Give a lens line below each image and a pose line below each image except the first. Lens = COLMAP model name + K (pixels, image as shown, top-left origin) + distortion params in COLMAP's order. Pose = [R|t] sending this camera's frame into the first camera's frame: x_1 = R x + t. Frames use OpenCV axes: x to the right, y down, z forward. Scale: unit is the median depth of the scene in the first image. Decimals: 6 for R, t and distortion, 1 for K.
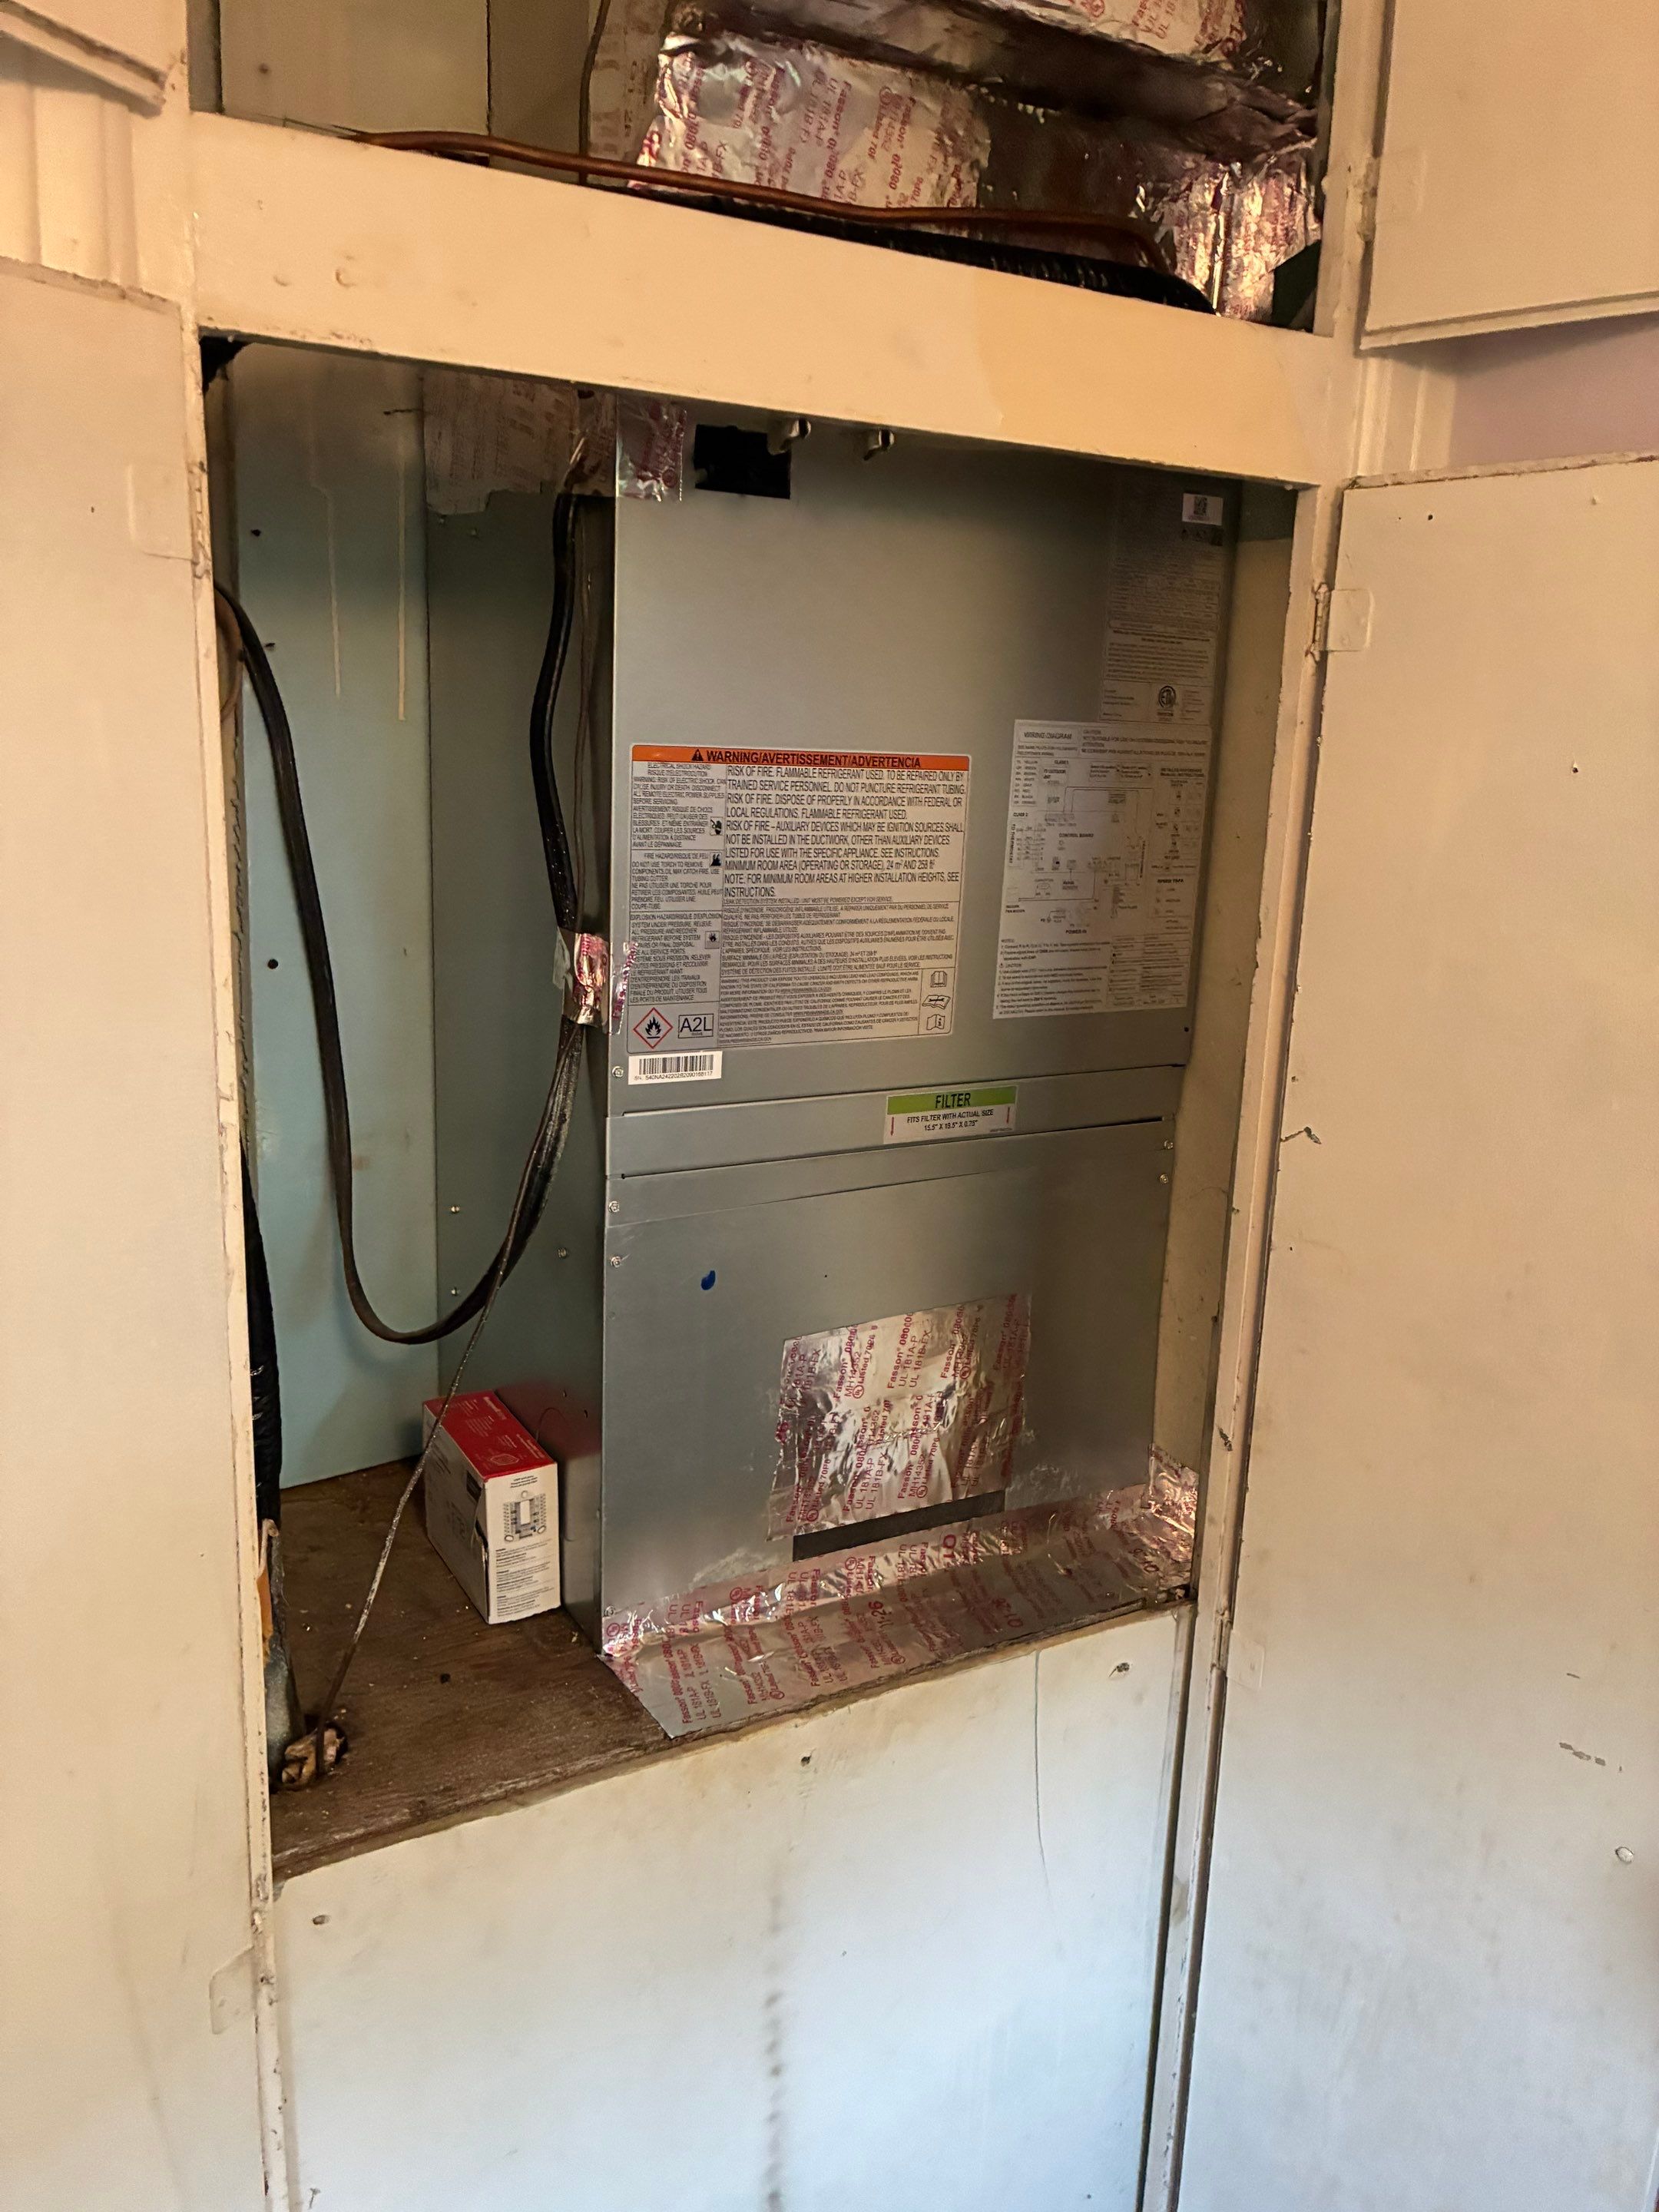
lens RADIAL K [[1679.8, 0, 844.8], [0, 1679.8, 1116.5], [0, 0, 1]] dist [0.031441, -0.014541]
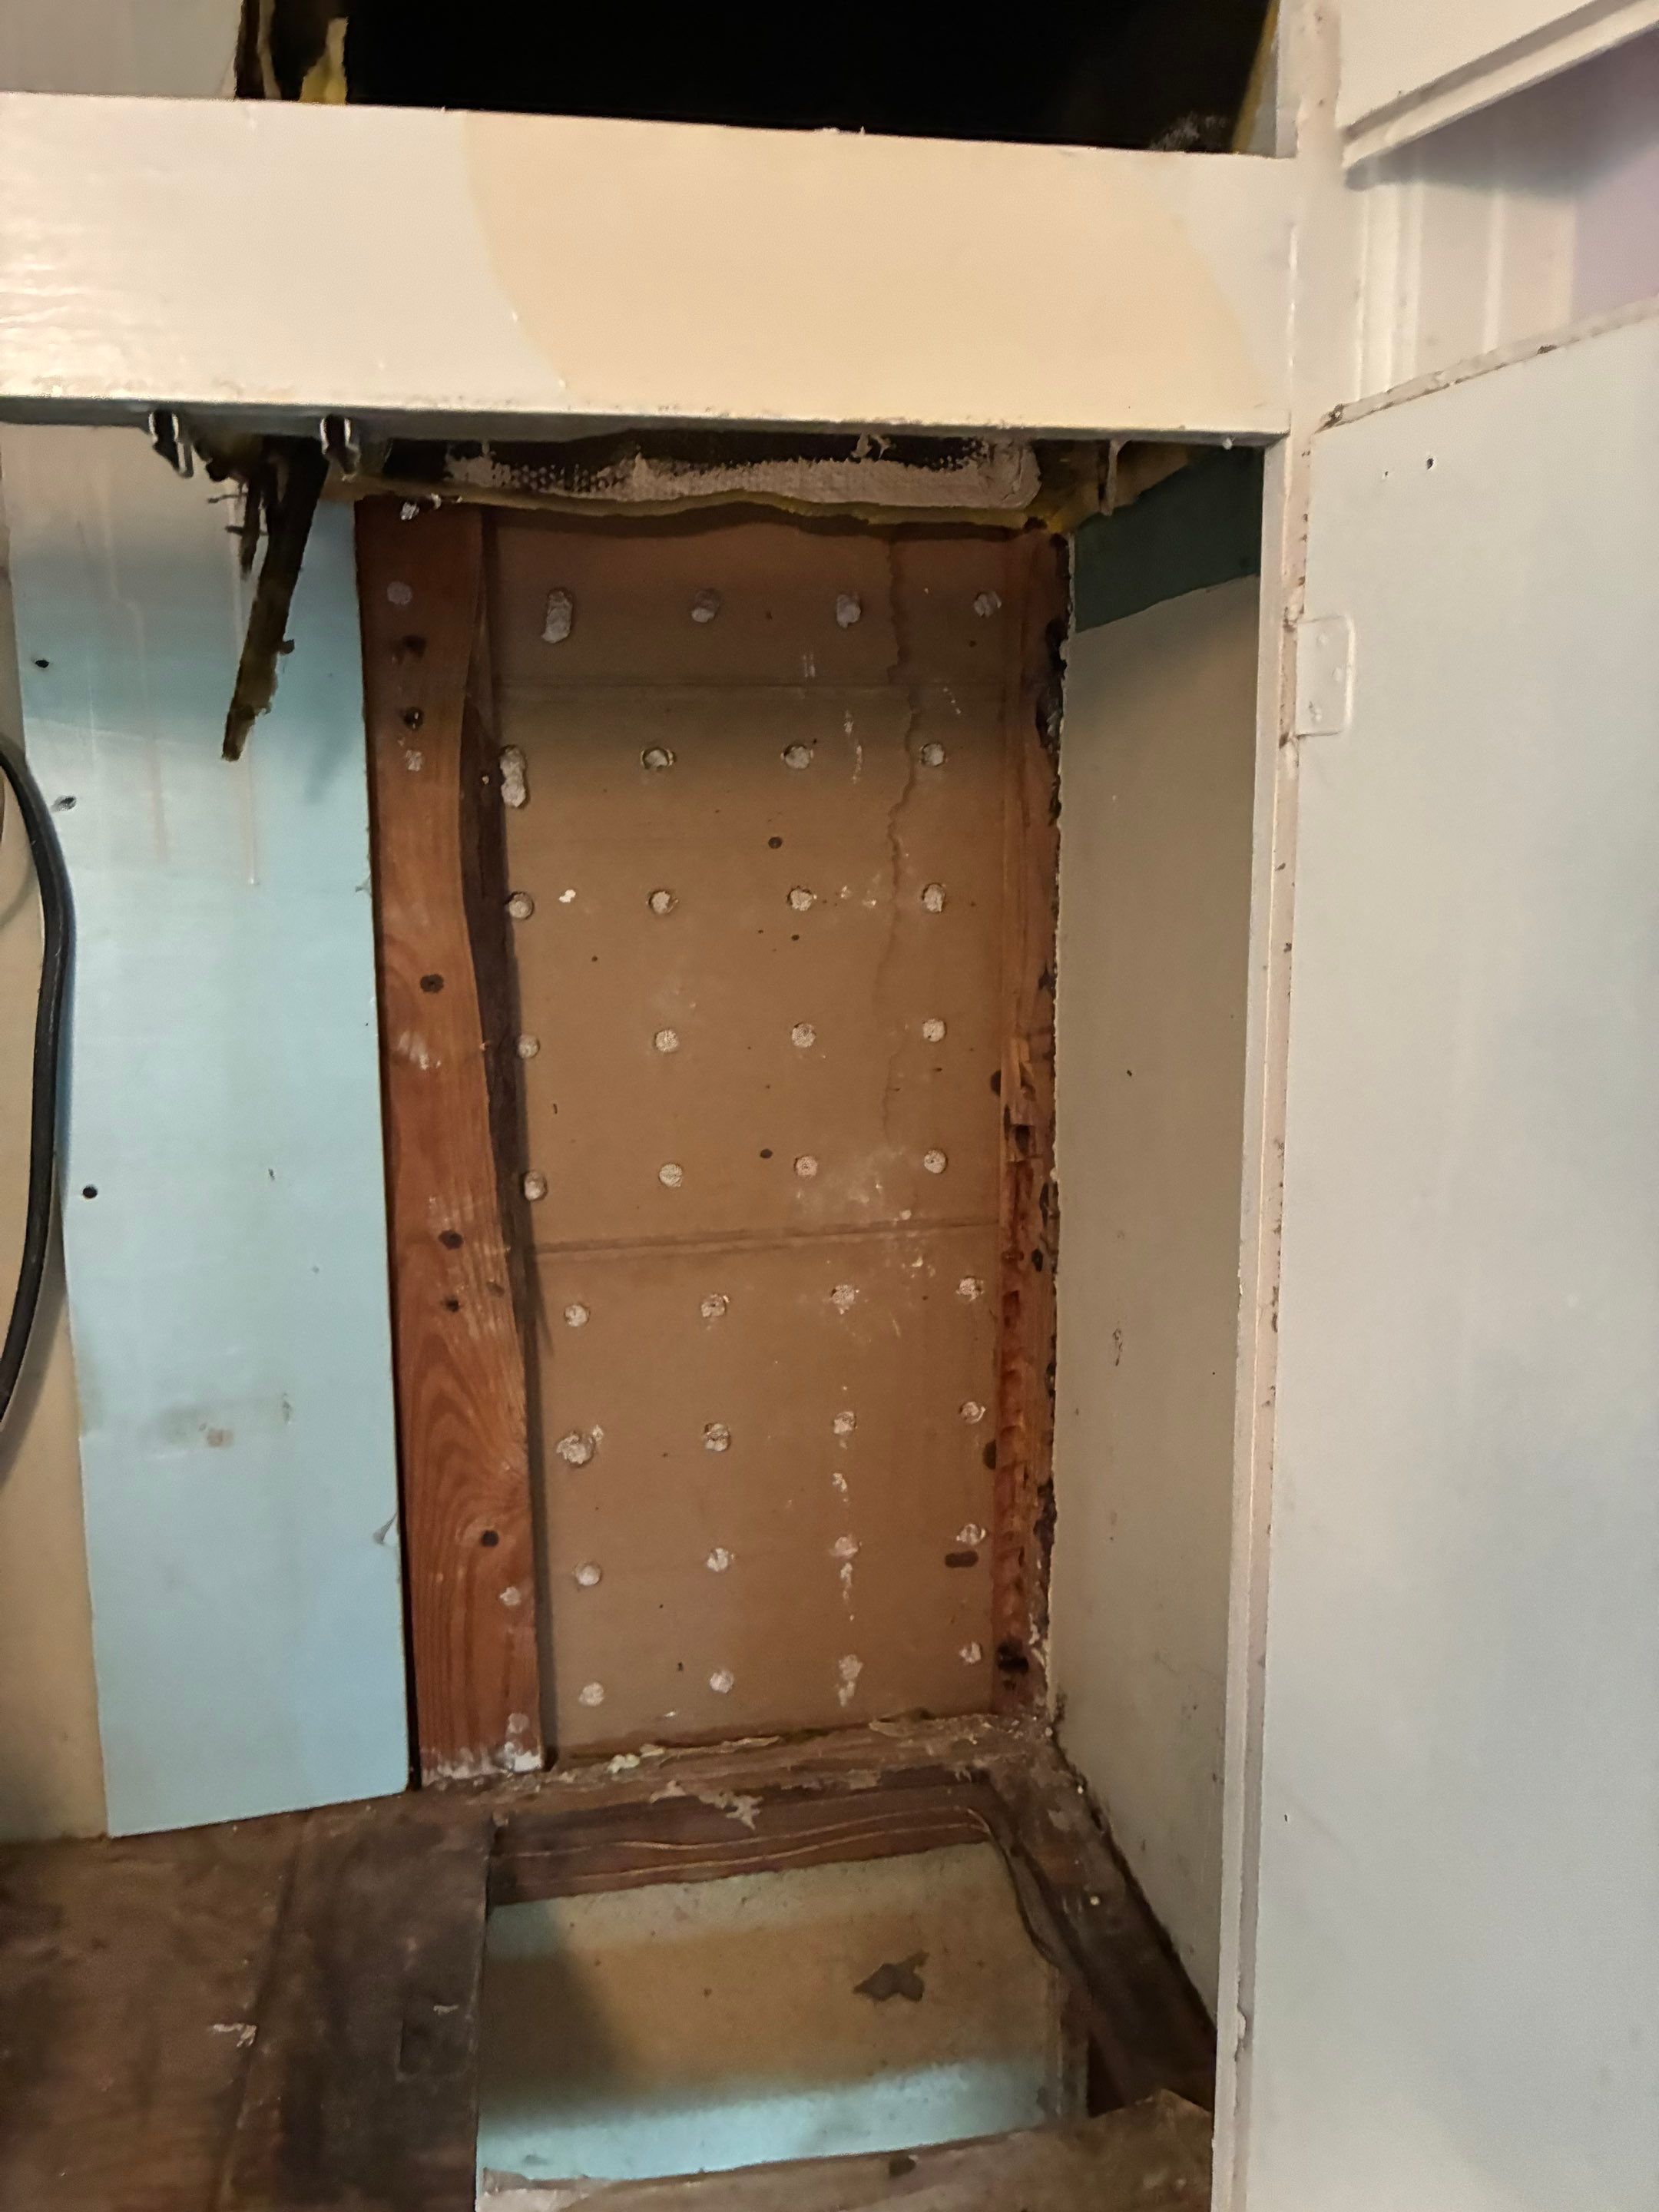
lens RADIAL K [[1679.8, 0, 844.8], [0, 1679.8, 1116.5], [0, 0, 1]] dist [0.031441, -0.014541]
pose [[0.937286, 0.016417, -0.348174, 0.326123], [-0.034357, 0.998377, -0.045413, -0.120499], [0.346864, 0.054527, 0.936329, 0.437159]]
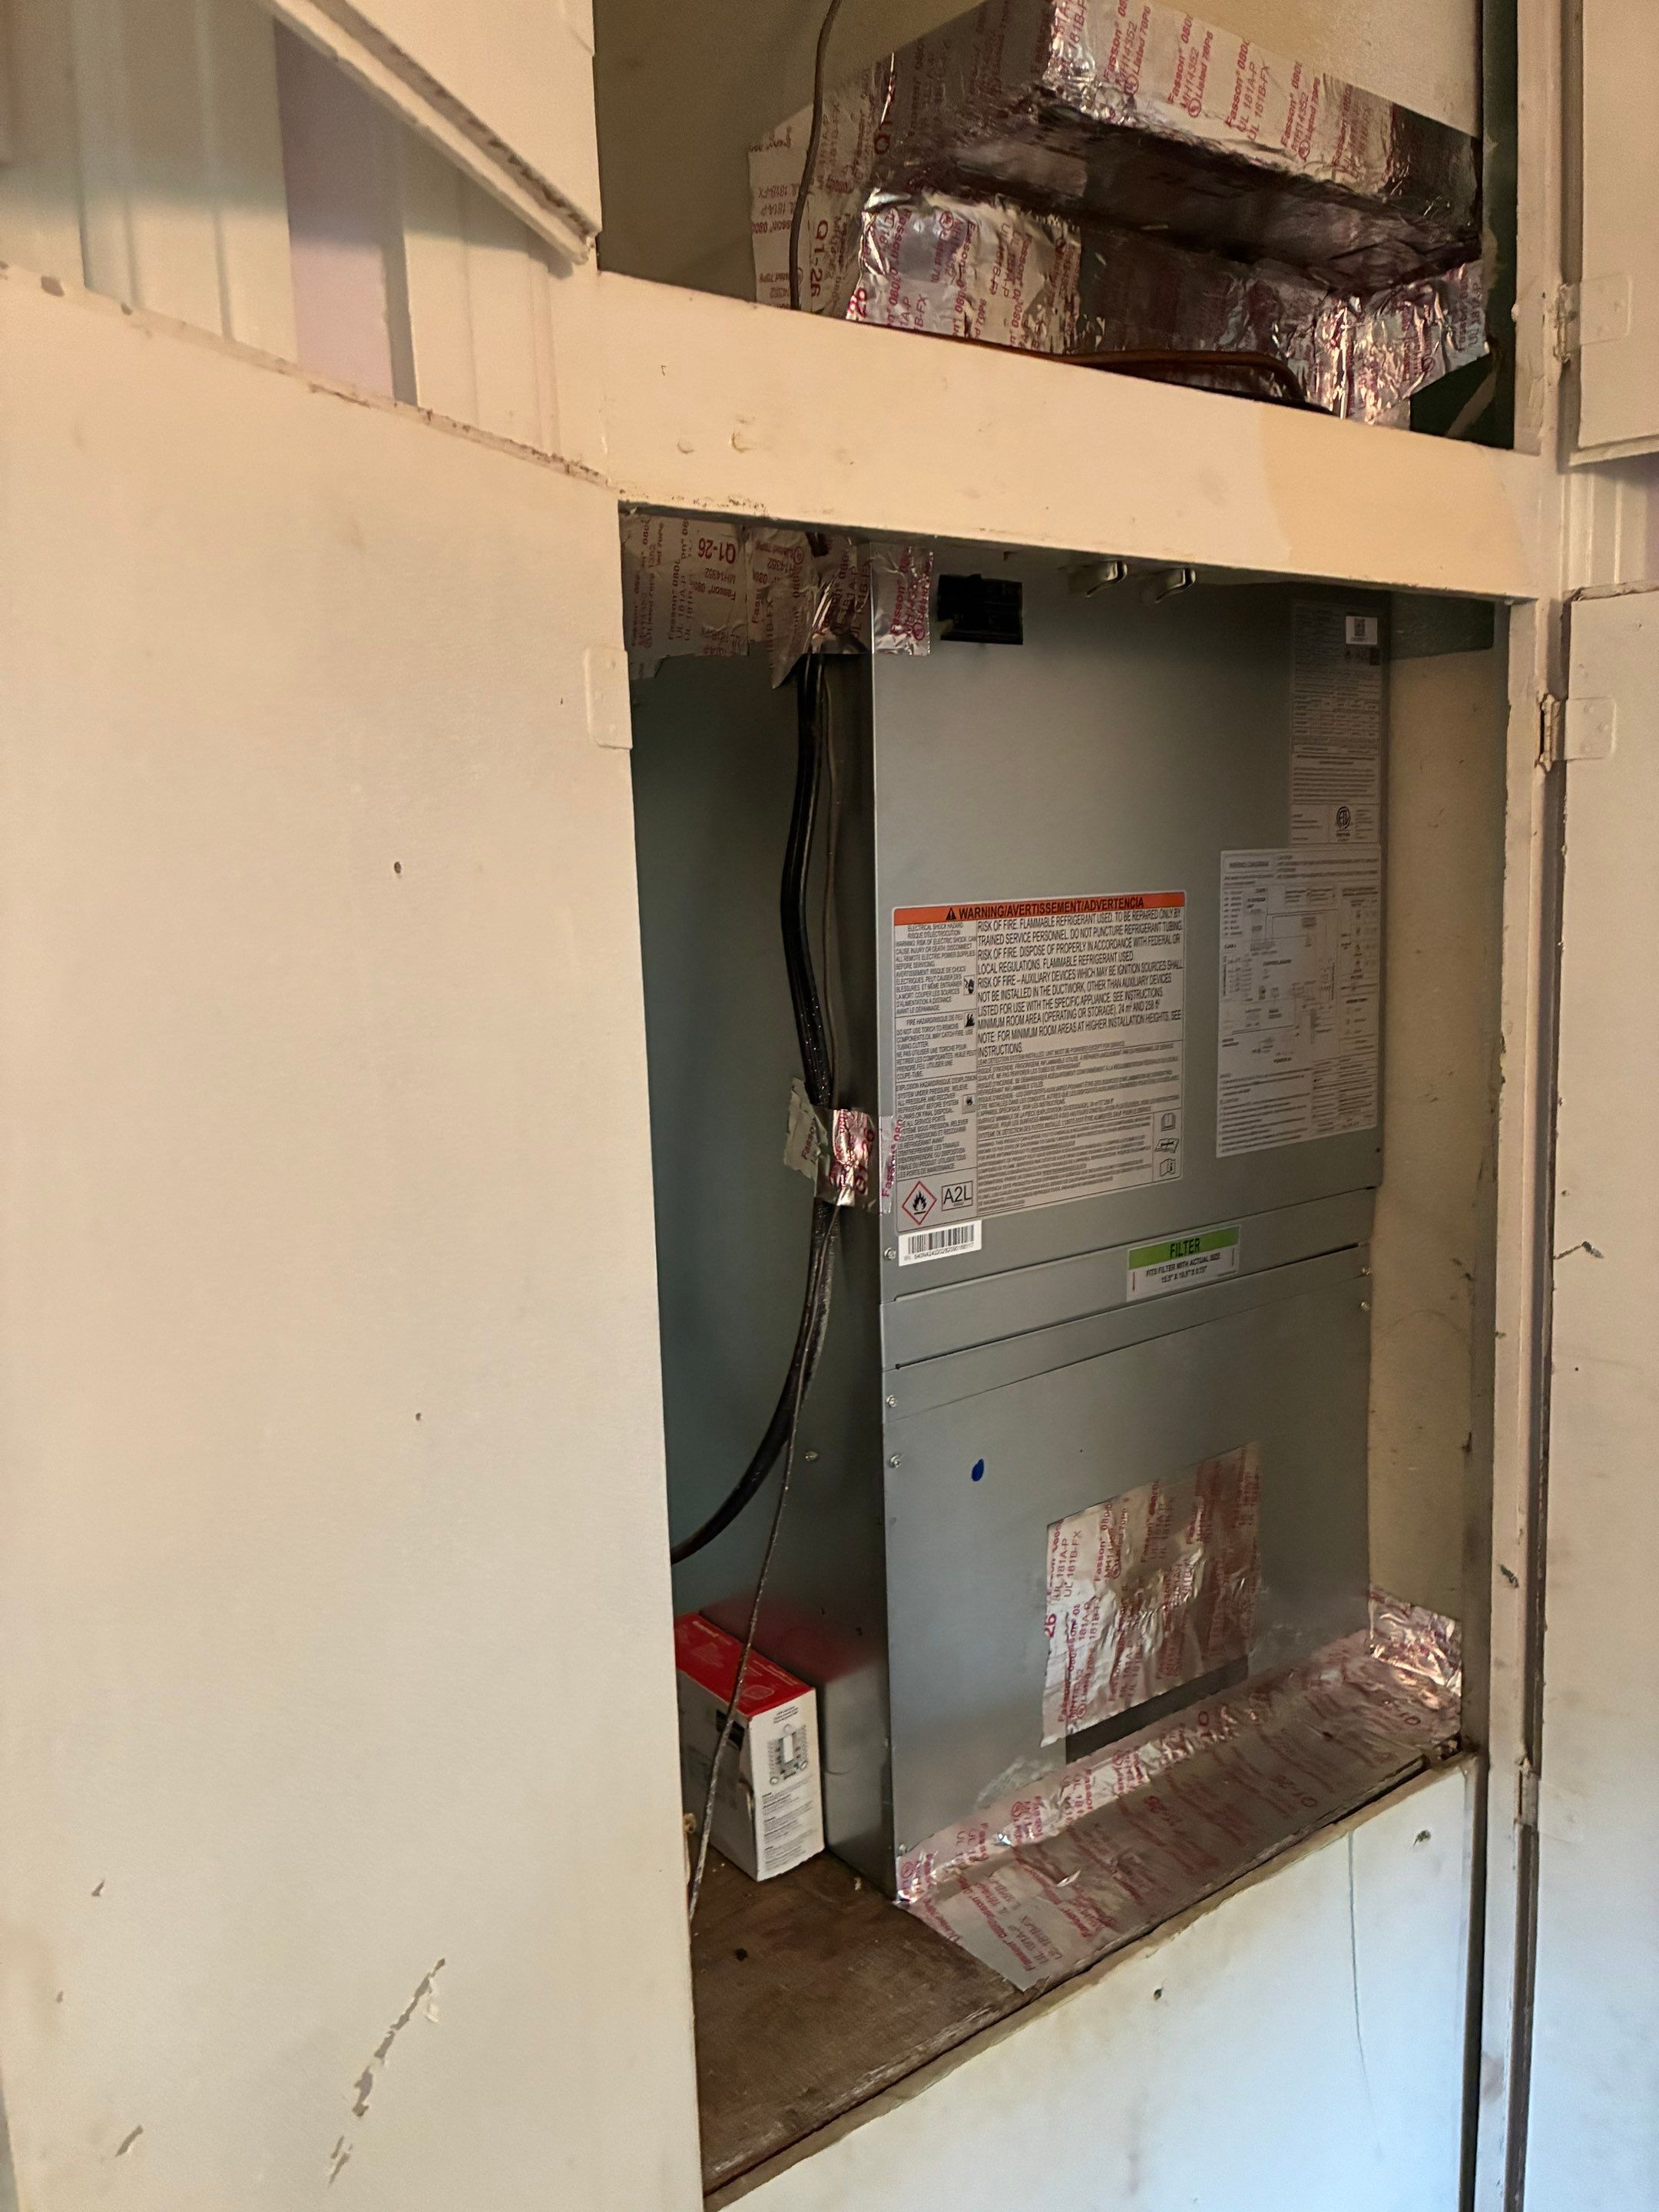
lens RADIAL K [[1689.5, 0, 829.5], [0, 1689.5, 1106.0], [0, 0, 1]] dist [0.033371, -0.005214]
pose [[0.990098, -0.089285, 0.108322, -0.256989], [0.098071, 0.992063, -0.078693, -0.036640], [-0.100436, 0.088537, 0.990996, 0.068692]]
